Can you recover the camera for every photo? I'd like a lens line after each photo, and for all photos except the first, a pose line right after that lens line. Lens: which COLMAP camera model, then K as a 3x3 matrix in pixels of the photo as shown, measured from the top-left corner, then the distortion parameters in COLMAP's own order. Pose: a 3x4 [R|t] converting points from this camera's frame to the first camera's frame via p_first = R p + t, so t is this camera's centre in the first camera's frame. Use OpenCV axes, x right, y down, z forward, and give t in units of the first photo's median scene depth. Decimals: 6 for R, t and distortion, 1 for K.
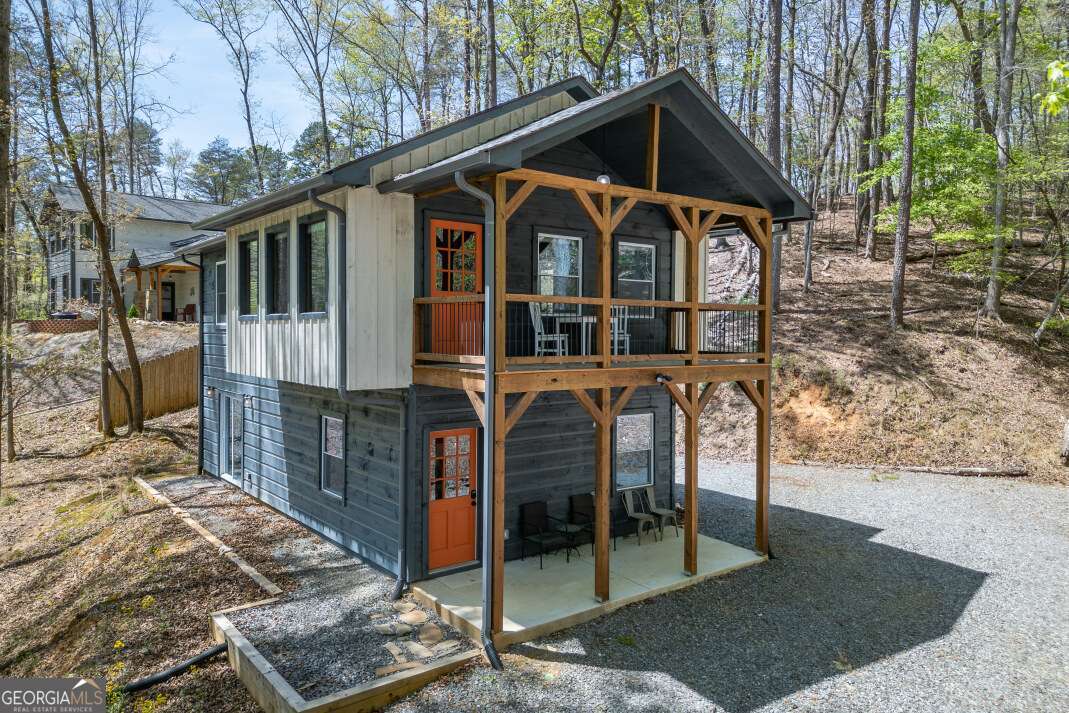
lens RADIAL K [[753.0, 0, 534.7], [0, 753.0, 344.2], [0, 0, 1]] dist [0.069287, -0.000813]
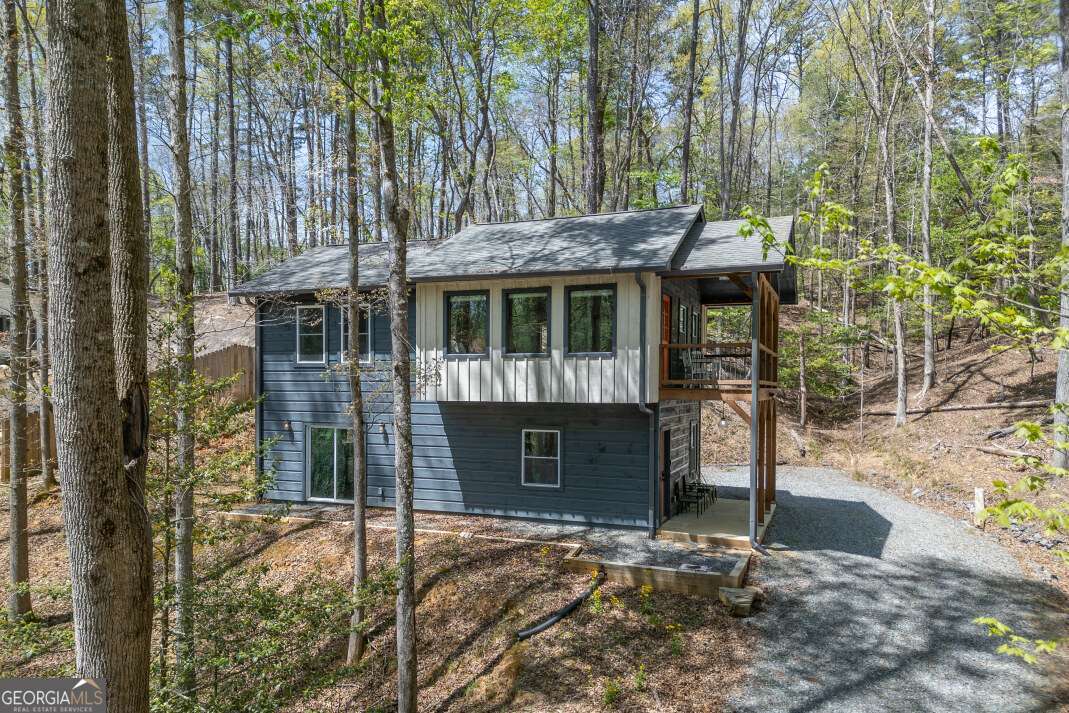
lens RADIAL K [[748.9, 0, 533.8], [0, 748.9, 404.7], [0, 0, 1]] dist [0.057060, -0.003458]
pose [[0.863530, -0.014456, 0.504091, -1.137183], [0.009830, 0.999882, 0.011834, 0.039978], [-0.504202, -0.005264, 0.863569, -0.188060]]
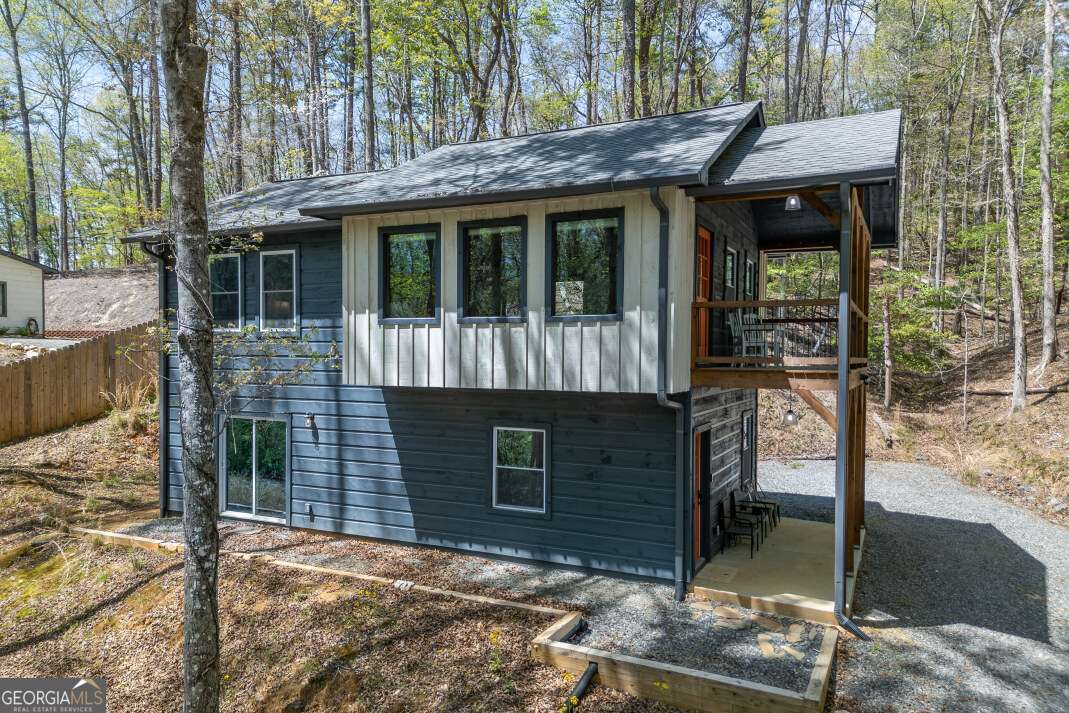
lens RADIAL K [[751.2, 0, 533.4], [0, 751.2, 375.2], [0, 0, 1]] dist [0.050306, -0.003717]
pose [[0.898450, -0.013220, 0.438877, -0.782499], [0.007756, 0.999869, 0.014240, 0.019483], [-0.439007, -0.009389, 0.898435, 0.186257]]
